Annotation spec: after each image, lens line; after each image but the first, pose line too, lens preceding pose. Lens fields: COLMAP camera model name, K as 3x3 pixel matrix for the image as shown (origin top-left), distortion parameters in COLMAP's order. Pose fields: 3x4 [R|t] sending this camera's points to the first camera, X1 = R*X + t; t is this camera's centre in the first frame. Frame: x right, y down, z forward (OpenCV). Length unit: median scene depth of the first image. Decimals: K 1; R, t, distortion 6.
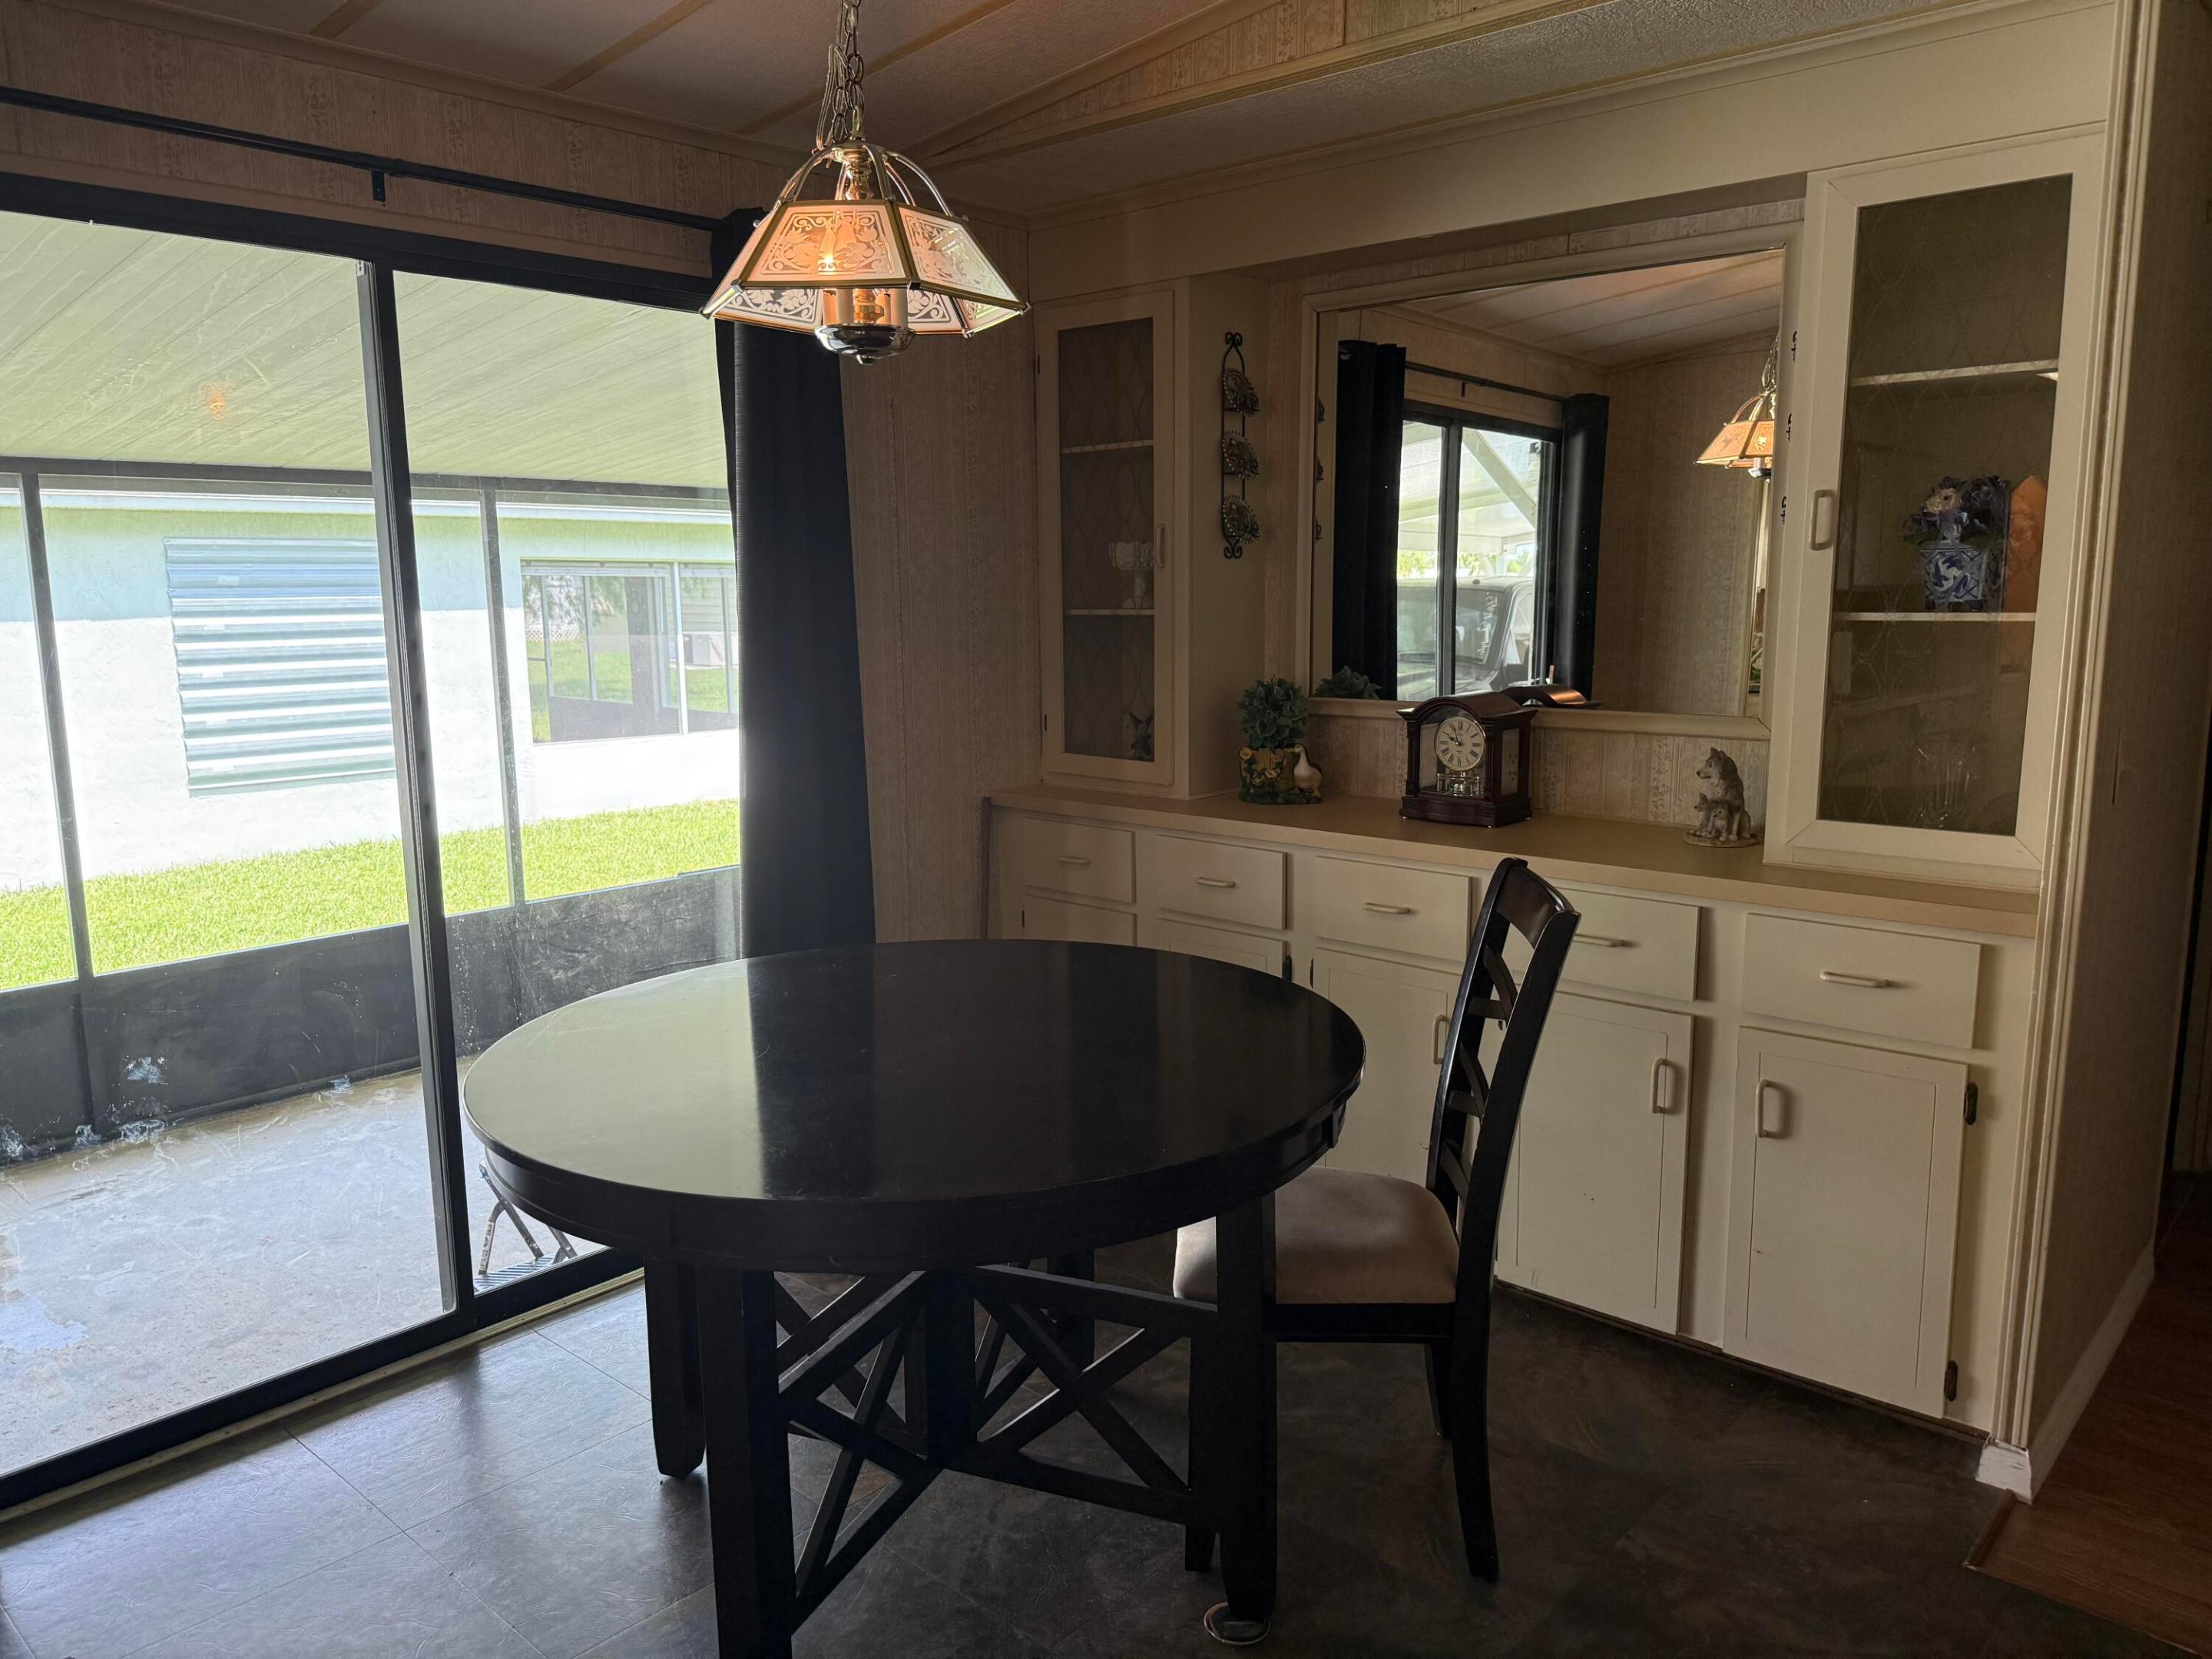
lens RADIAL K [[1518.2, 0, 1106.0], [0, 1518.2, 829.5], [0, 0, 1]] dist [0.131585, -0.147118]
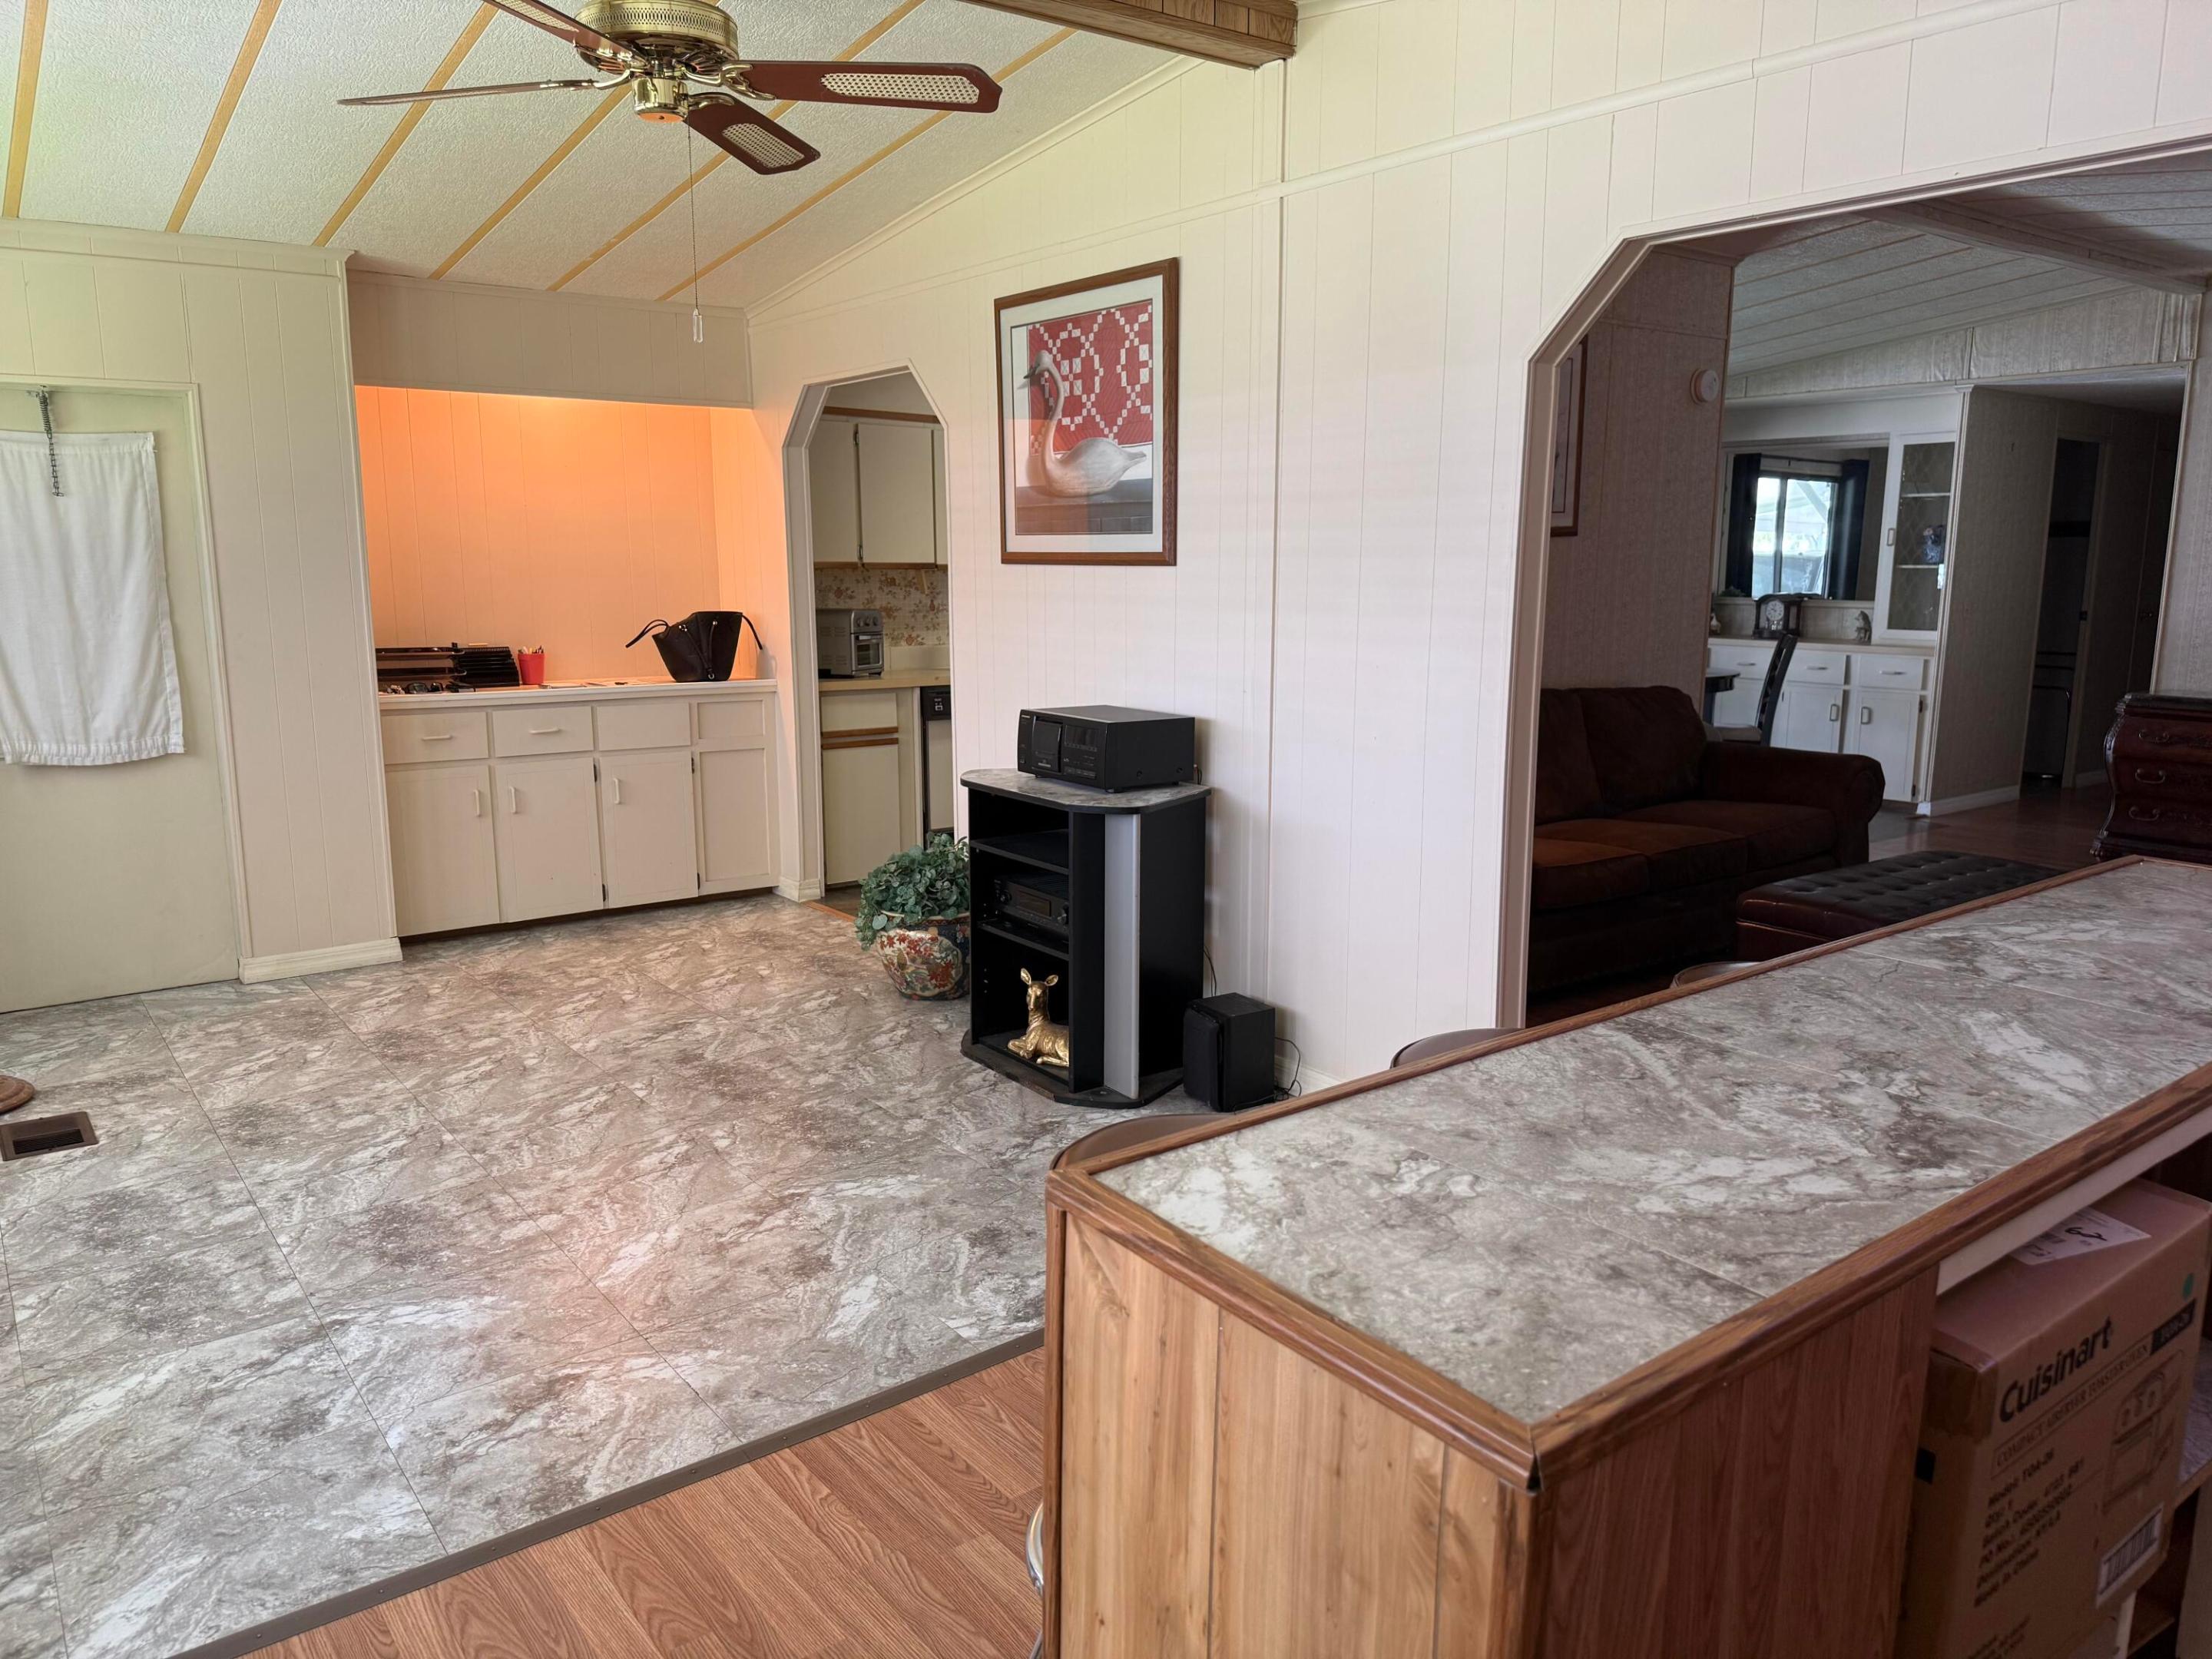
lens RADIAL K [[1579.7, 0, 1106.0], [0, 1579.7, 829.5], [0, 0, 1]] dist [0.010947, -0.002295]
pose [[0.980948, 0.038388, -0.190441, -0.403837], [-0.034972, 0.999162, 0.021268, 0.323690], [0.191098, -0.014203, 0.981468, -2.088798]]
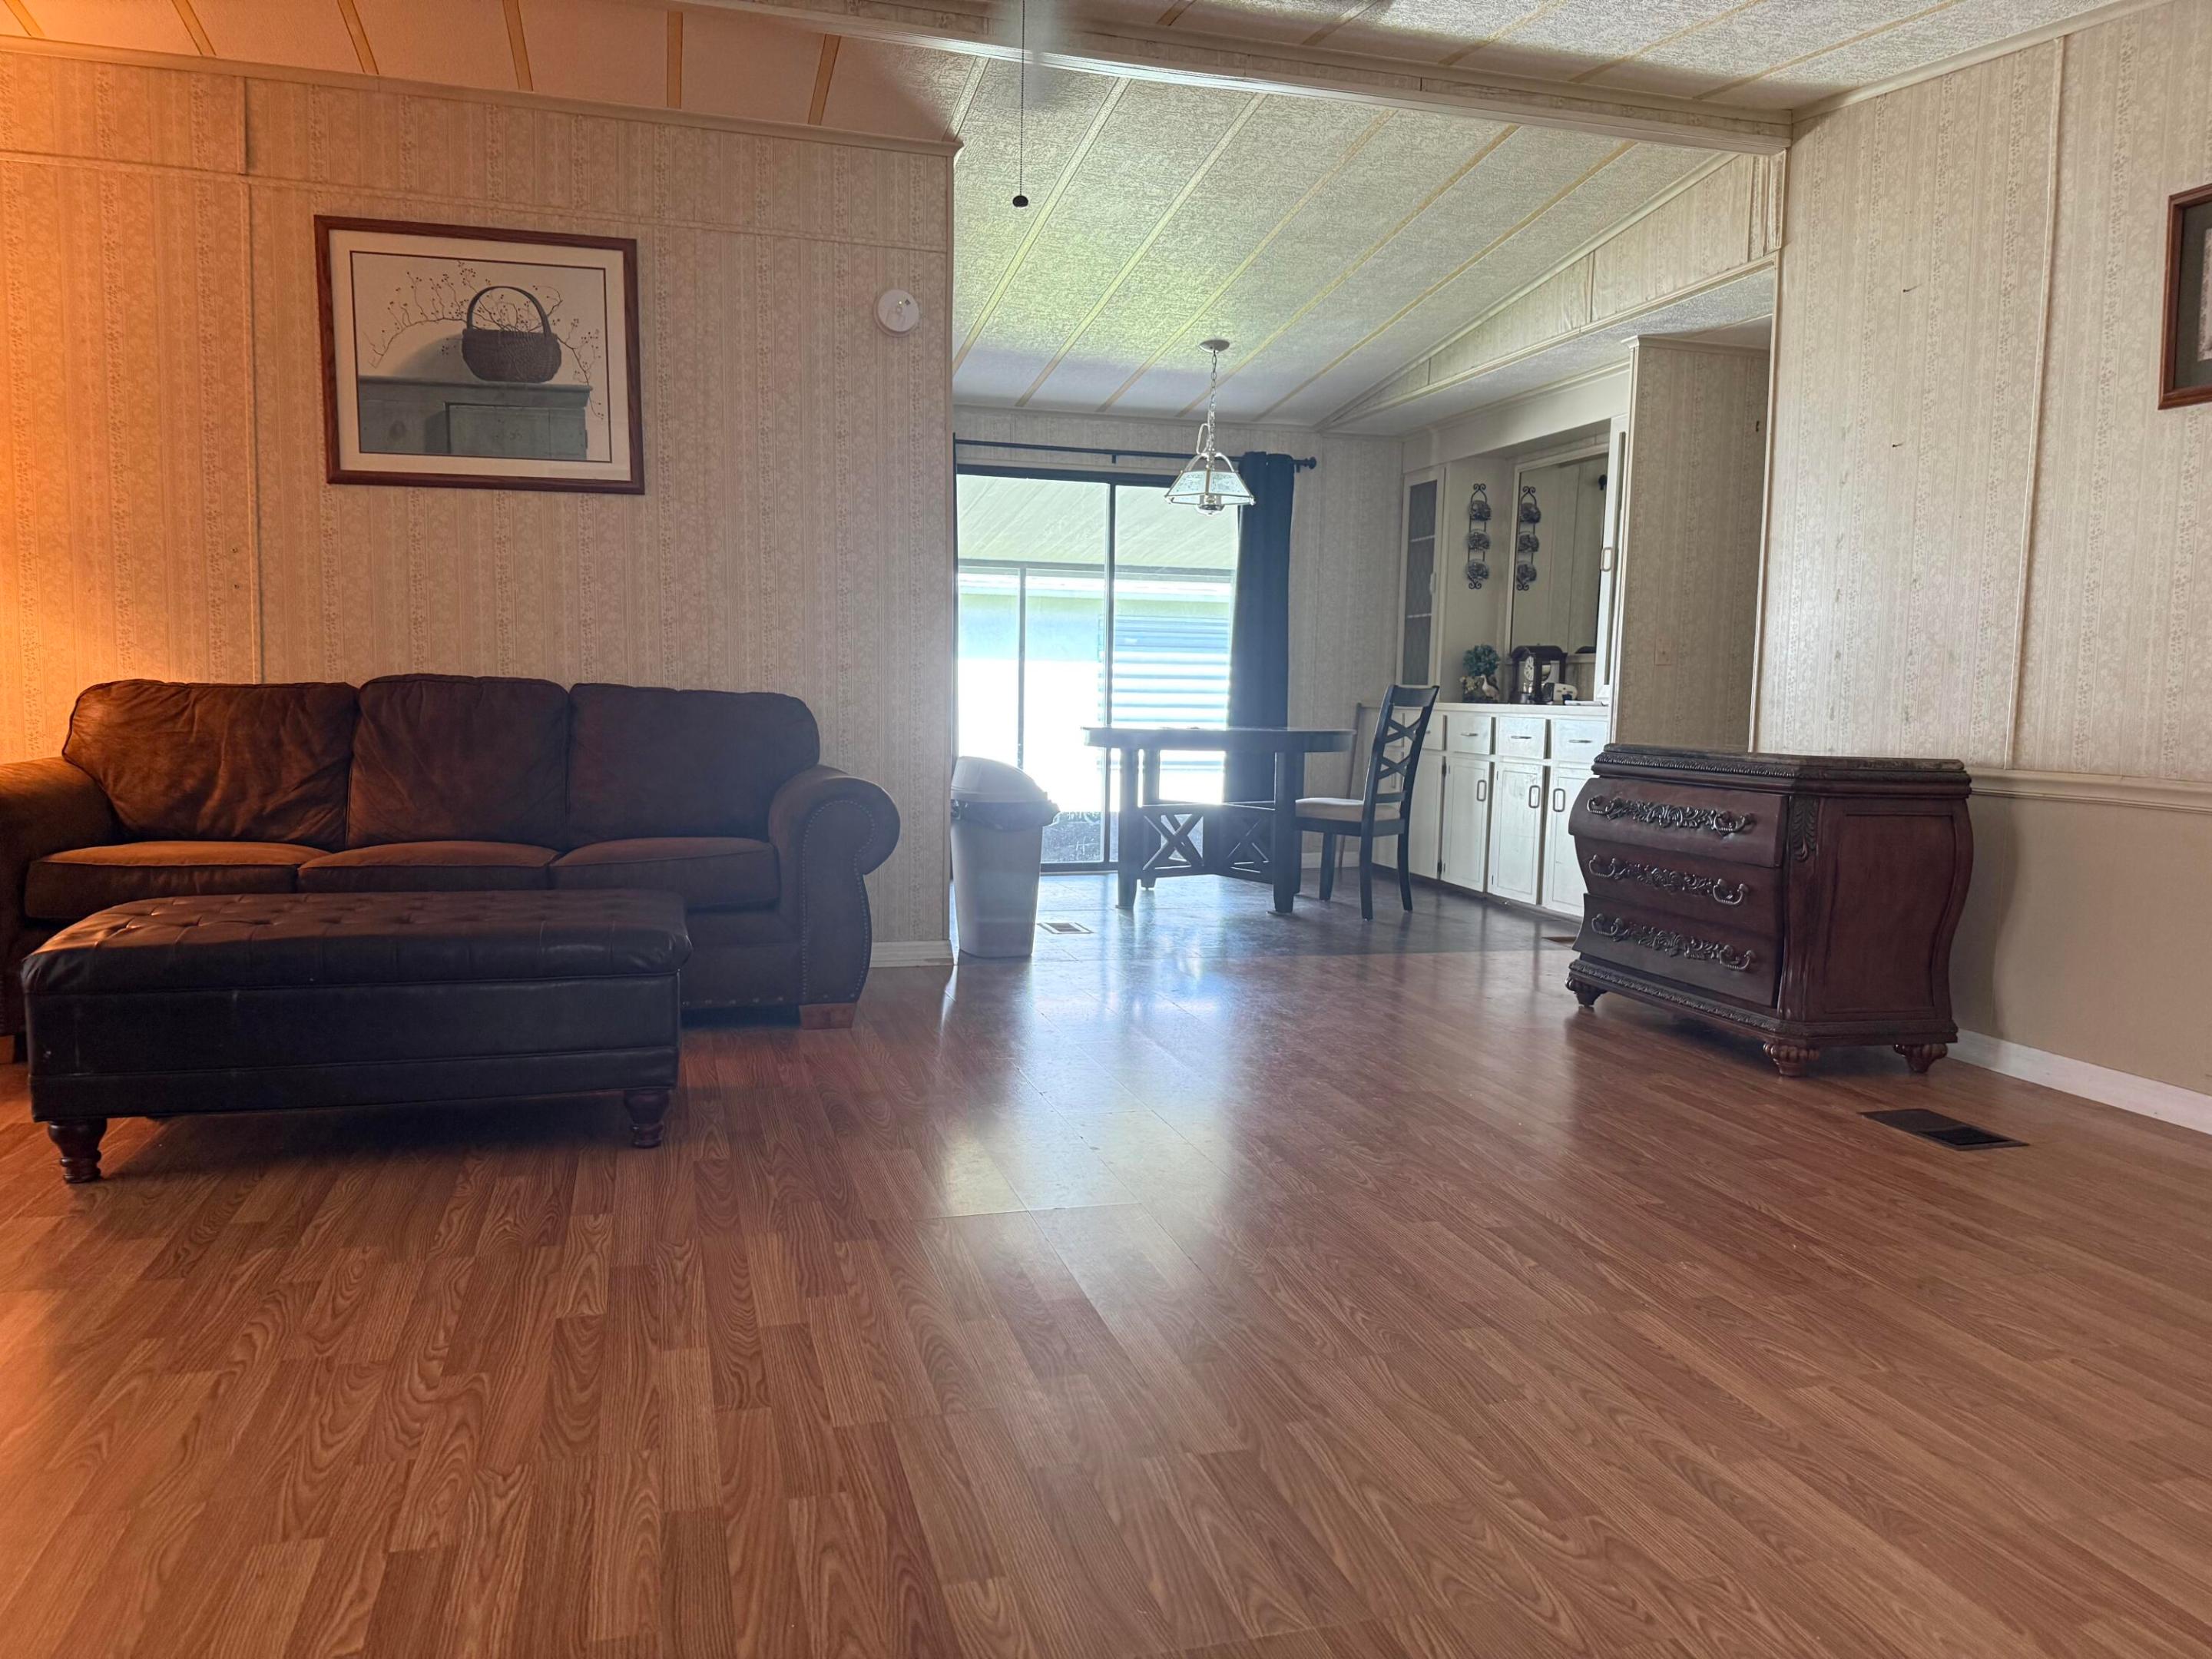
lens RADIAL K [[1579.7, 0, 1106.0], [0, 1579.7, 829.5], [0, 0, 1]] dist [0.010947, -0.002295]
pose [[0.843560, 0.072590, -0.532106, 0.896619], [-0.113596, 0.992522, -0.044686, 0.325115], [0.524883, 0.098141, 0.845497, -1.135317]]
